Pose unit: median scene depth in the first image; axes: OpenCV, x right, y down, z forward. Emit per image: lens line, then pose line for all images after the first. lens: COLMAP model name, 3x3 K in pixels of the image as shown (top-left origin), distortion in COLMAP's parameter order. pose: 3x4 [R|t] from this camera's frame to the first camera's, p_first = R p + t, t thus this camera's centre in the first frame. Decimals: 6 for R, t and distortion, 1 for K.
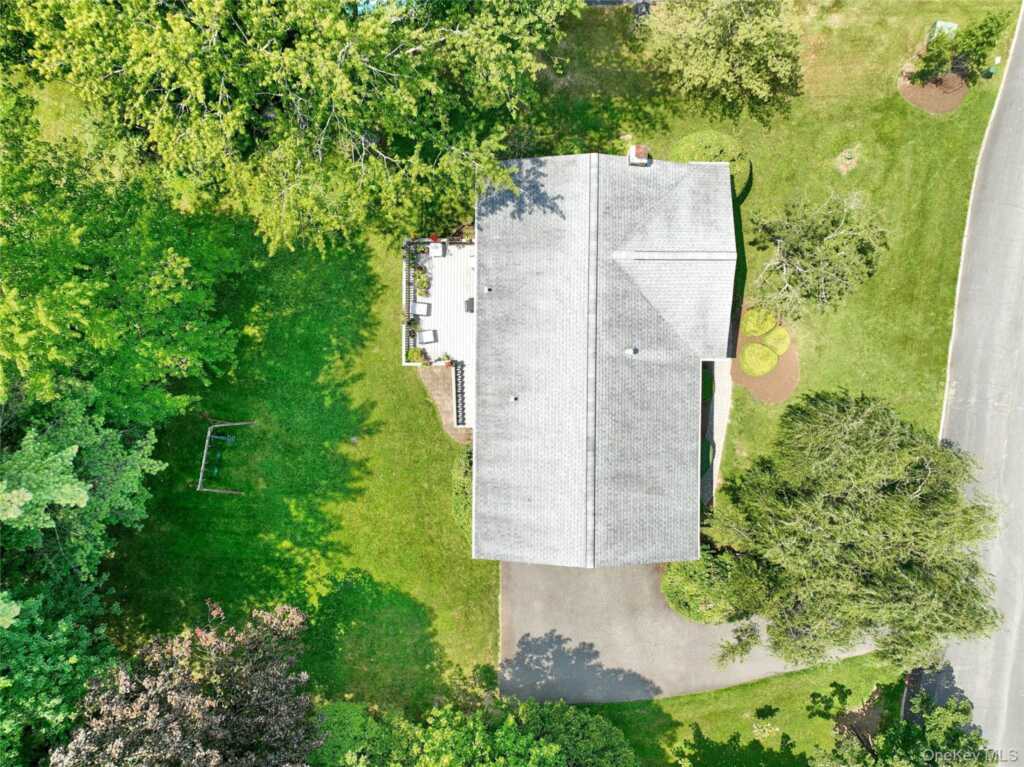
lens RADIAL K [[710.2, 0, 515.2], [0, 710.2, 375.0], [0, 0, 1]] dist [-0.009348, -0.001674]
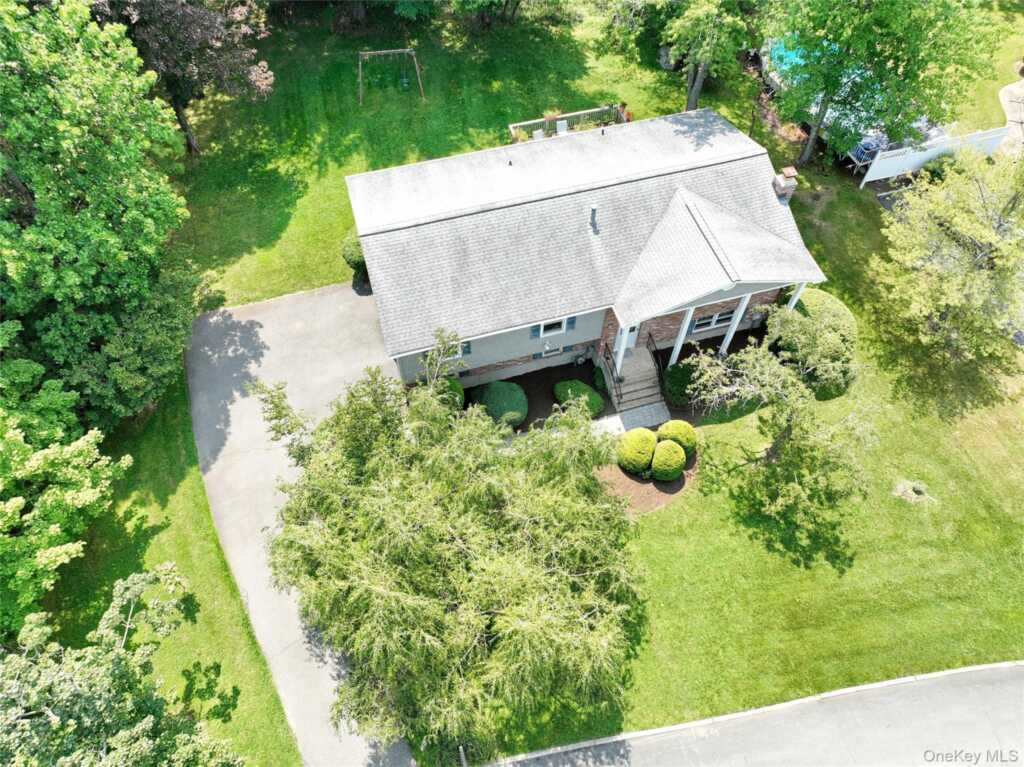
lens RADIAL K [[710.2, 0, 502.4], [0, 710.2, 384.7], [0, 0, 1]] dist [-0.009348, -0.001674]
pose [[0.282998, 0.813064, -0.508763, 0.634081], [-0.959108, 0.237164, -0.154486, 0.226956], [-0.004947, 0.531677, 0.846933, 0.261903]]
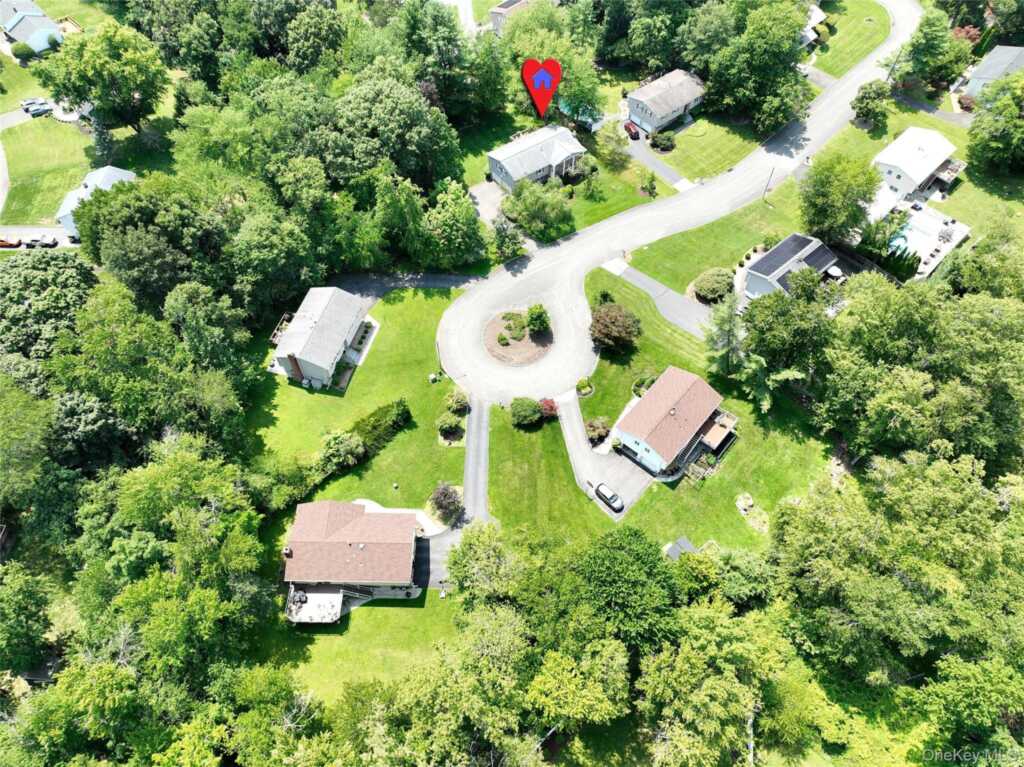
lens RADIAL K [[710.2, 0, 512.8], [0, 710.2, 383.5], [0, 0, 1]] dist [-0.009348, -0.001674]
pose [[0.597515, 0.657337, -0.459221, 2.644665], [-0.801845, 0.486615, -0.346770, 2.049228], [-0.004481, 0.575425, 0.817843, -1.601782]]
